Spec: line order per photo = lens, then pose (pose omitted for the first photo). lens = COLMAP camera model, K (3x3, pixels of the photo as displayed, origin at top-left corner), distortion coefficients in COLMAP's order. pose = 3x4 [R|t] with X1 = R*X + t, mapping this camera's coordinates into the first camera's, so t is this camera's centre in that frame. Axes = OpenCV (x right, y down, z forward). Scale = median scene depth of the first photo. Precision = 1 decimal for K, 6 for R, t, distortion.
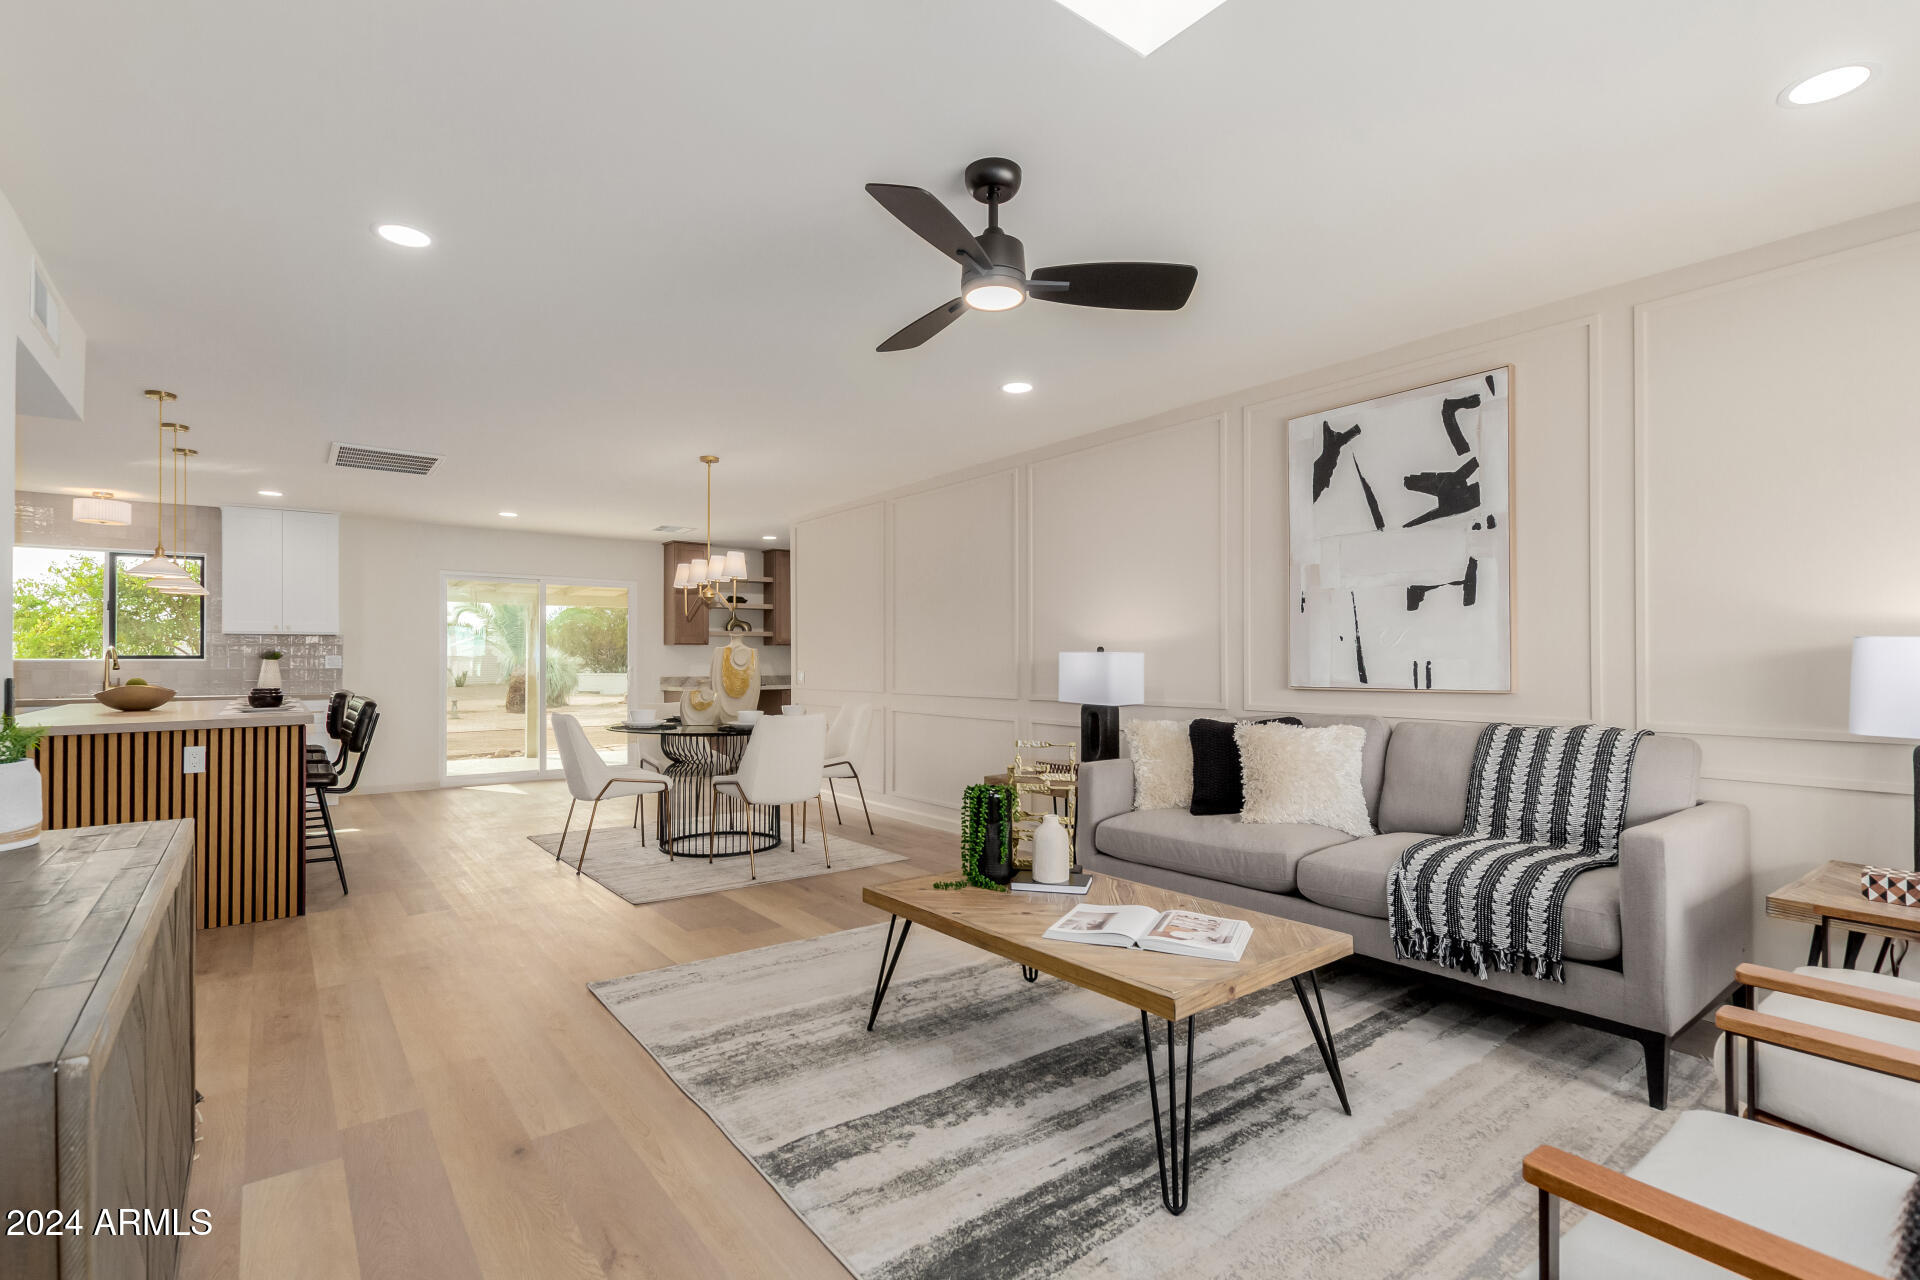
lens RADIAL K [[895.2, 0, 949.9], [0, 895.2, 652.6], [0, 0, 1]] dist [0.010427, -0.006746]
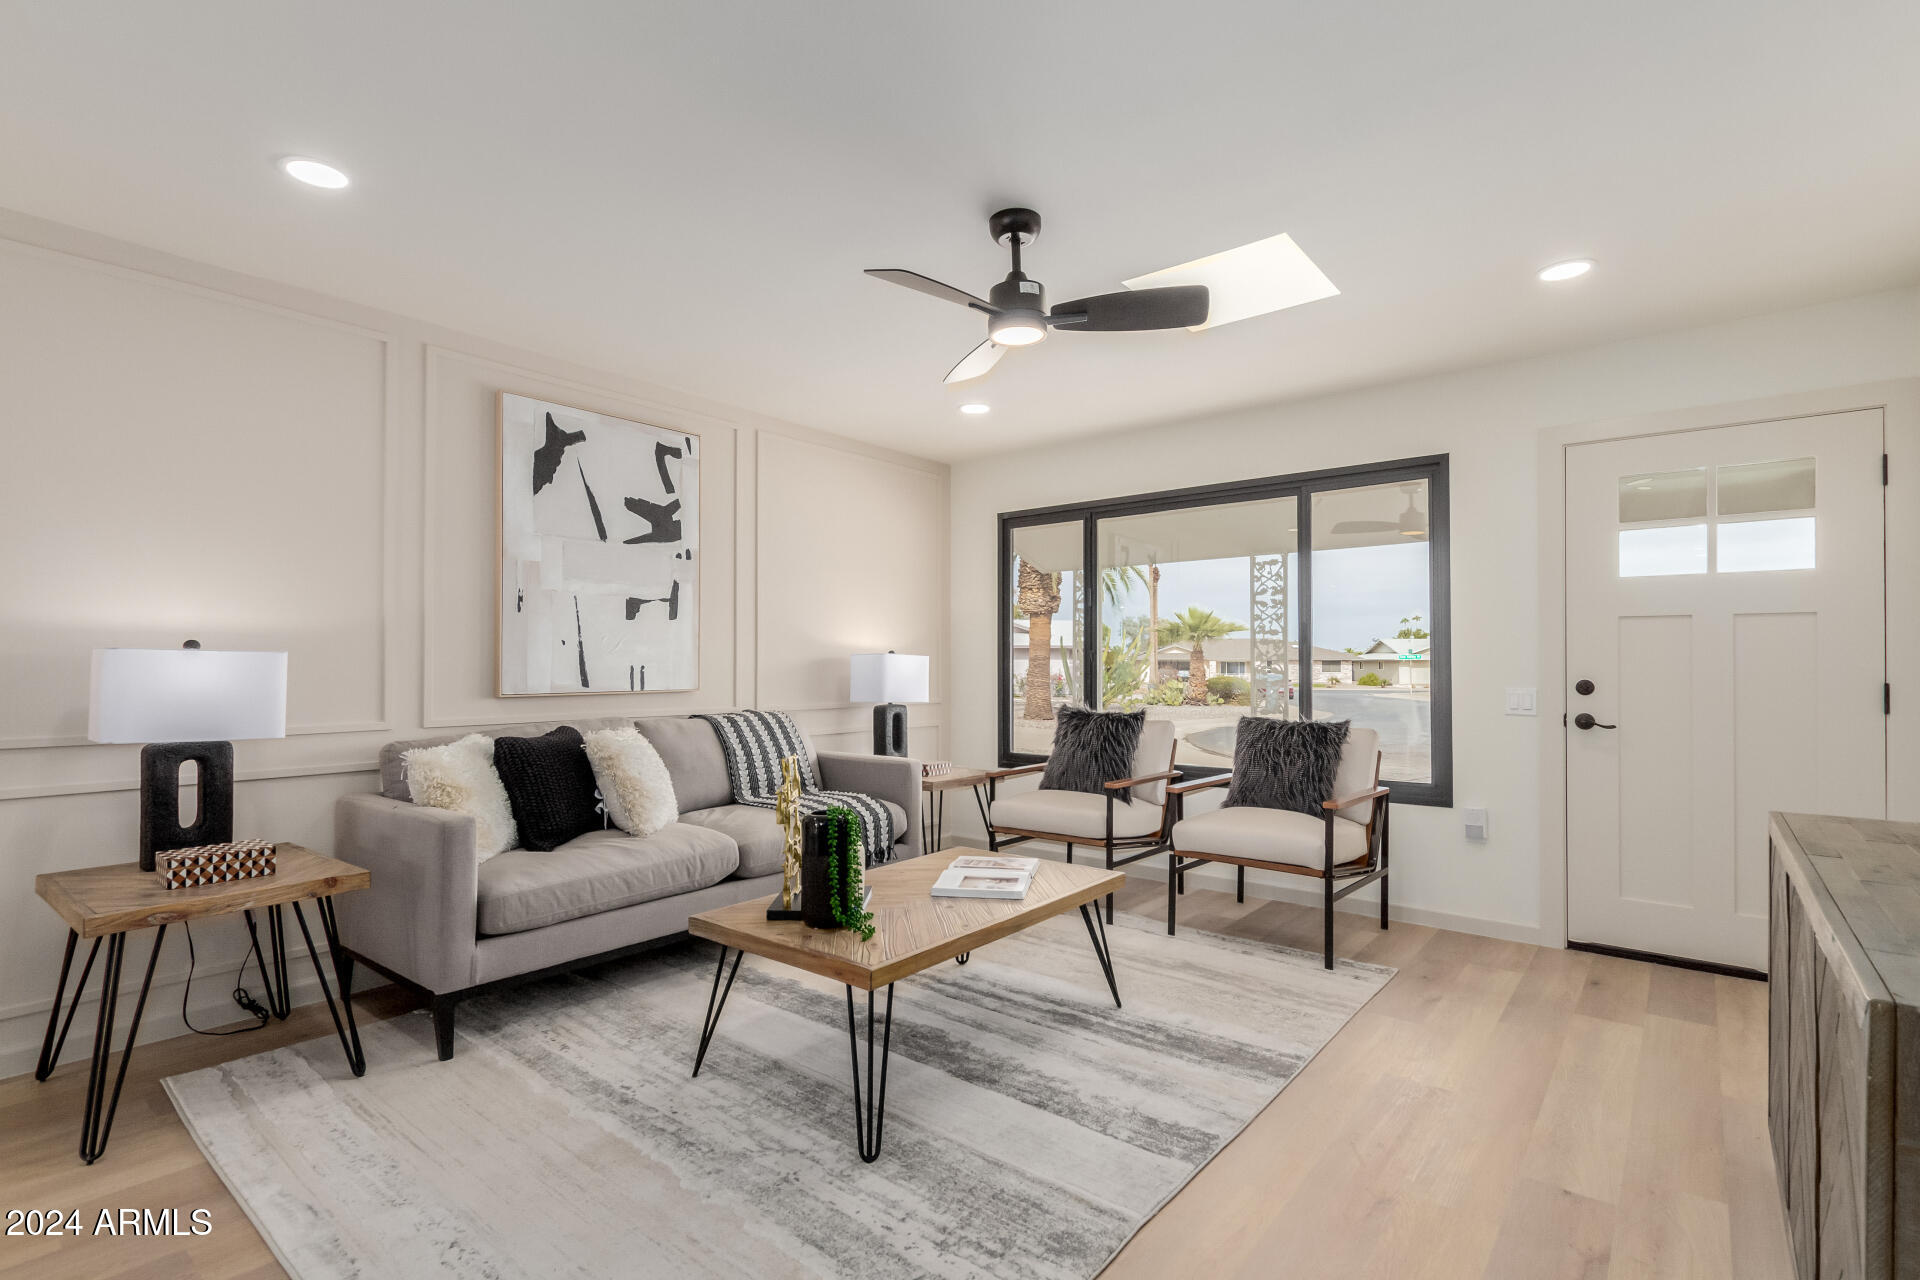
lens RADIAL K [[895.2, 0, 955.8], [0, 895.2, 650.0], [0, 0, 1]] dist [0.010427, -0.006746]
pose [[-0.235000, 0.017104, 0.971845, -0.595112], [-0.008494, 0.999771, -0.019649, 0.007898], [-0.971958, -0.012872, -0.234801, 0.790734]]
